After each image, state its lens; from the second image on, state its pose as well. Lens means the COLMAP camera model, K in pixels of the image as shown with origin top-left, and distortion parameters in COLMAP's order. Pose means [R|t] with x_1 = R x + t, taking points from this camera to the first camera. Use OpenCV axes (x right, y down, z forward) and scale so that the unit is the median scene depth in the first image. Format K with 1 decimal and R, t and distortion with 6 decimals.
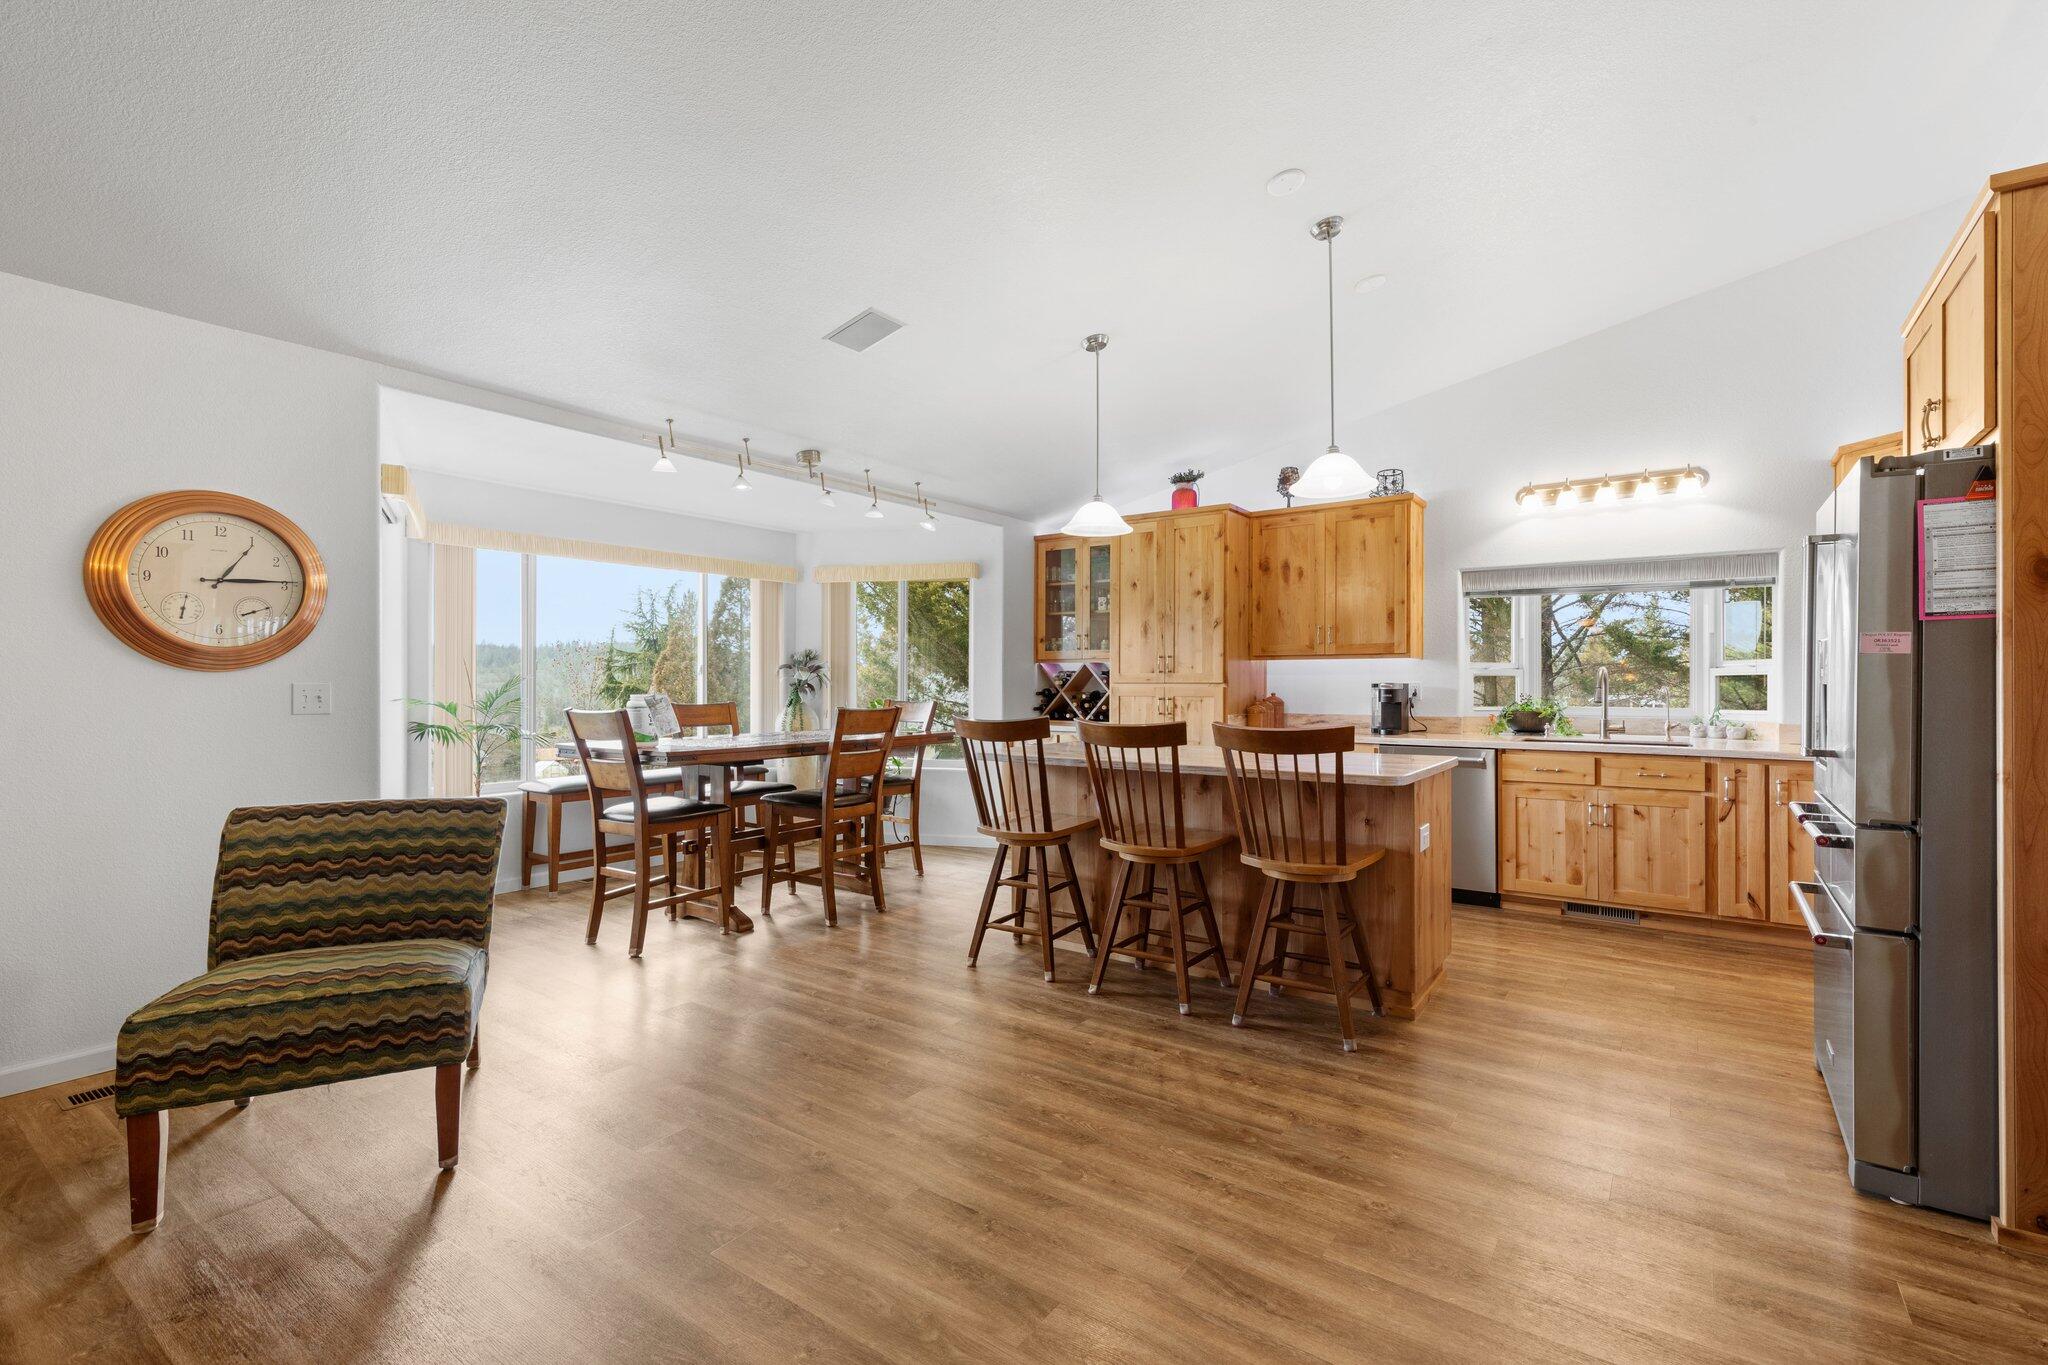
lens RADIAL K [[918.9, 0, 1021.1], [0, 918.9, 678.5], [0, 0, 1]] dist [0.014367, -0.000331]
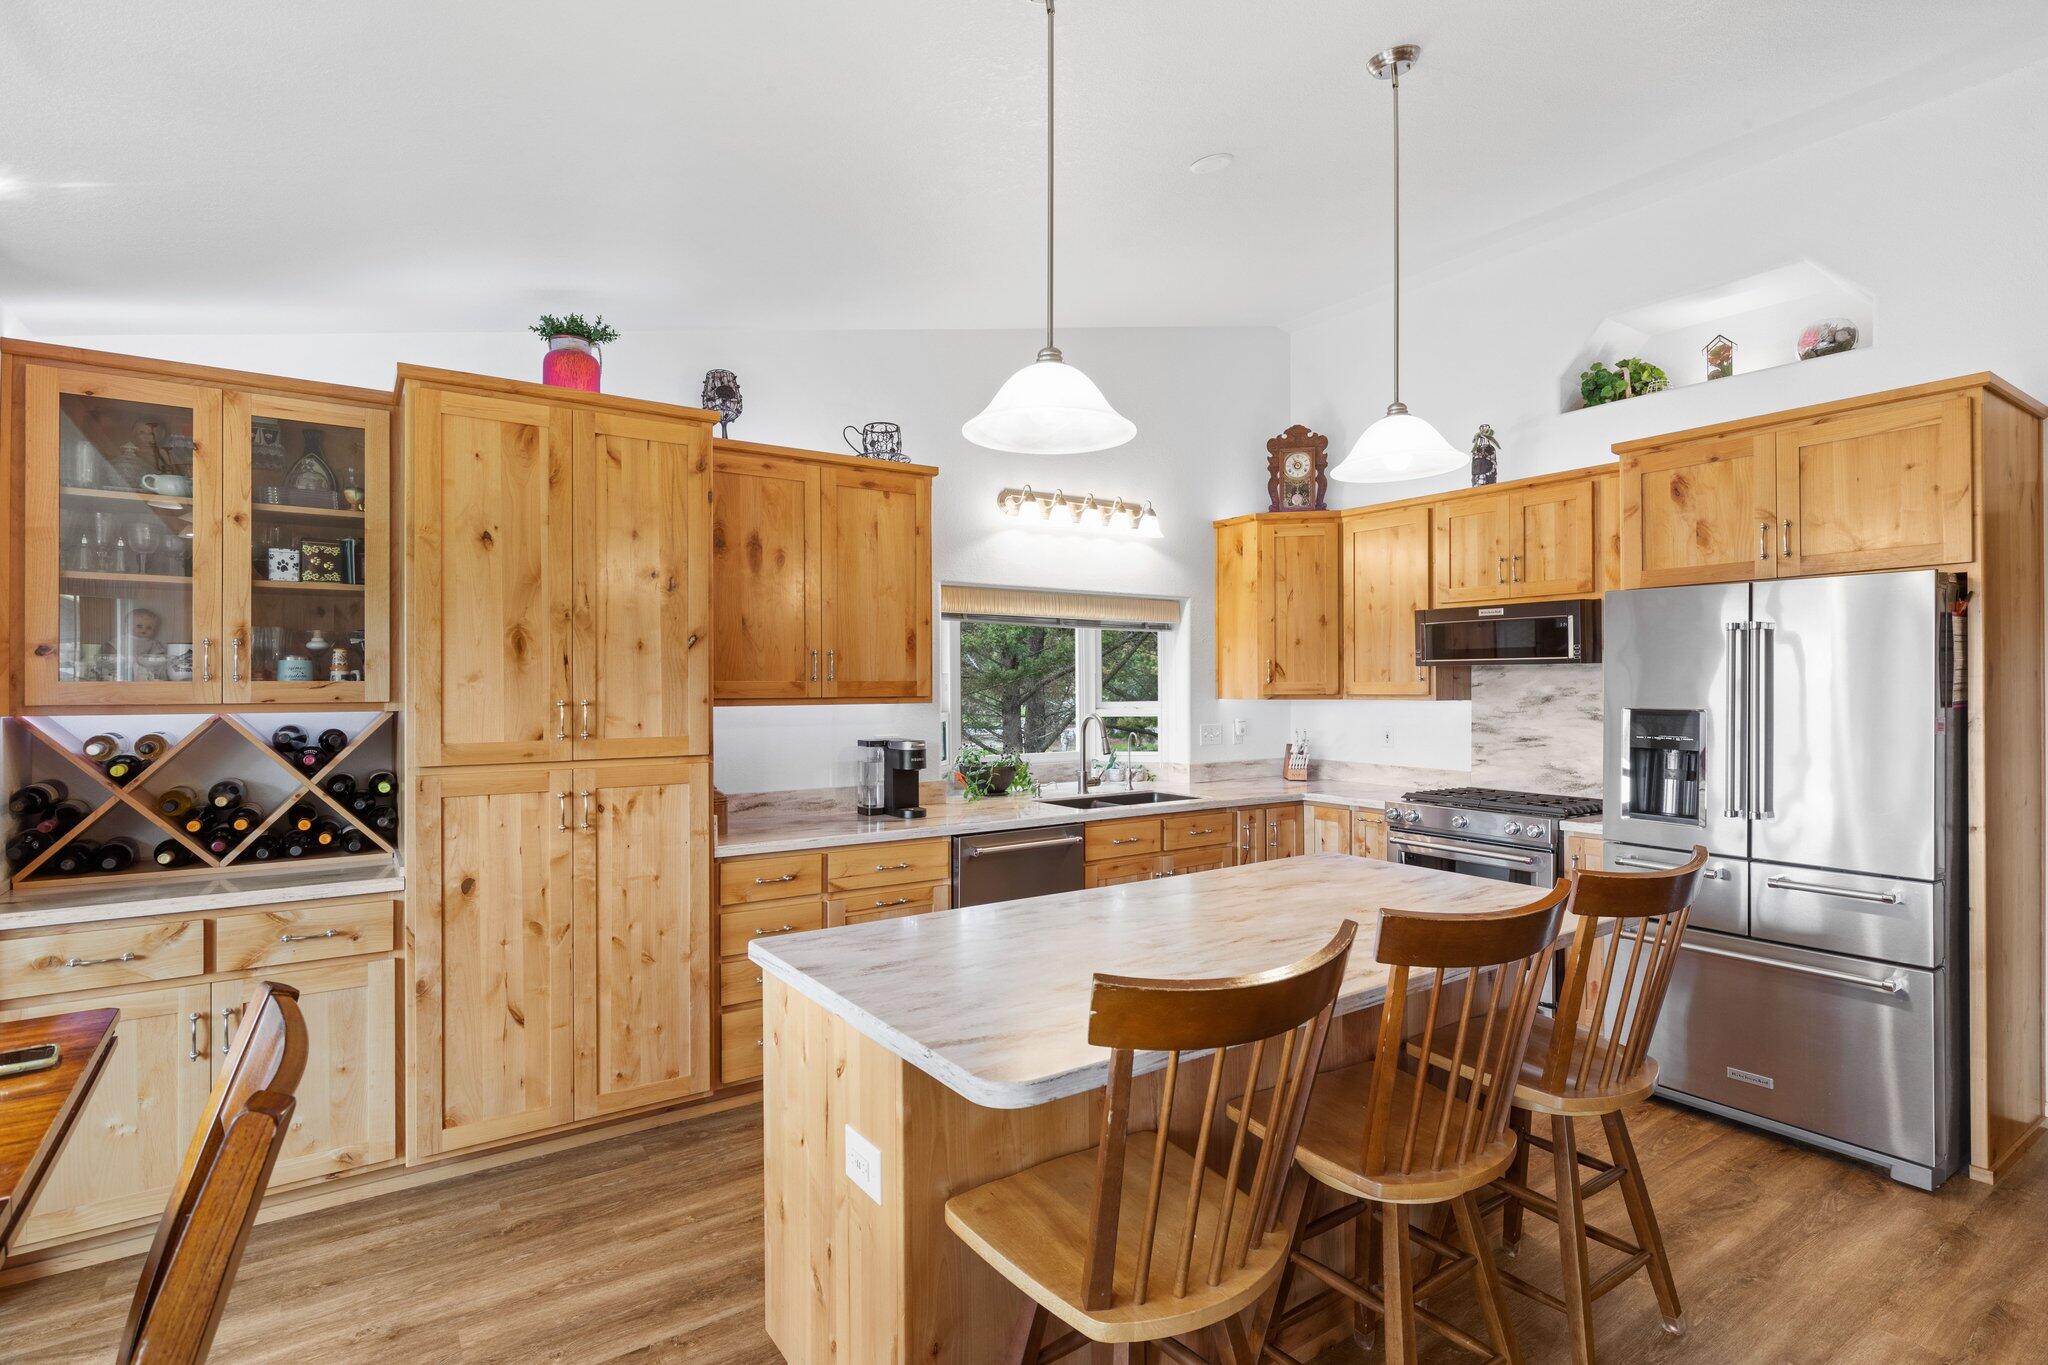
lens RADIAL K [[994.4, 0, 1032.3], [0, 994.4, 685.1], [0, 0, 1]] dist [0.001291, -0.000240]
pose [[0.318086, -0.005384, 0.948046, -0.248723], [0.000160, 0.999984, 0.005625, -0.036916], [-0.948062, -0.001637, 0.318082, 0.638669]]
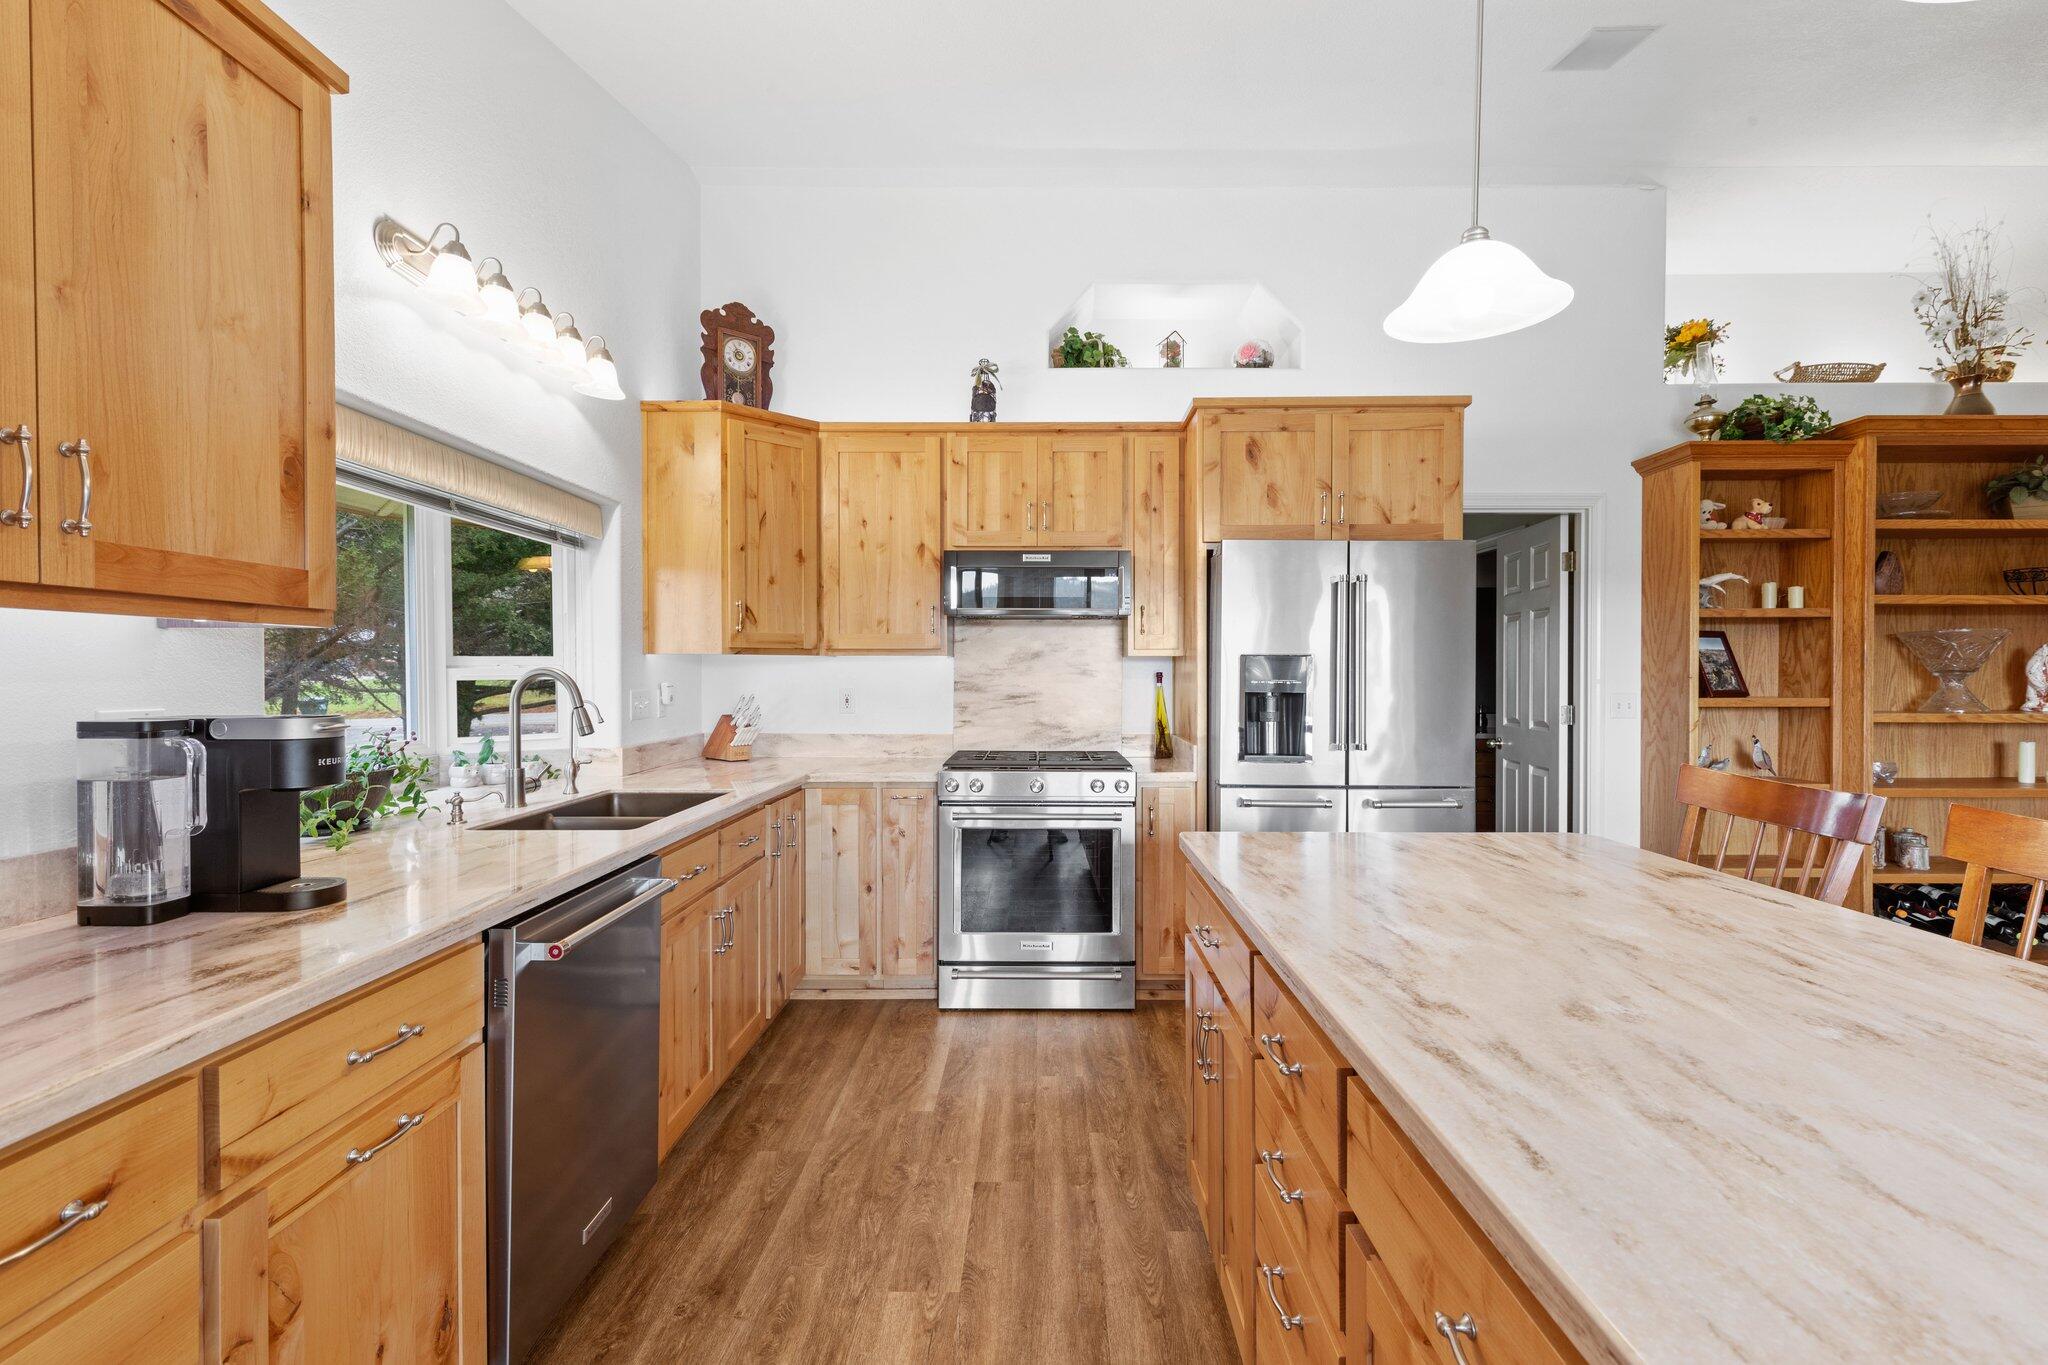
lens RADIAL K [[918.9, 0, 1026.7], [0, 918.9, 680.1], [0, 0, 1]] dist [0.014367, -0.000331]
pose [[-0.592318, -0.009970, 0.805642, 0.044690], [-0.006572, 0.999950, 0.007543, -0.008060], [-0.805677, -0.000827, -0.592354, 0.924694]]
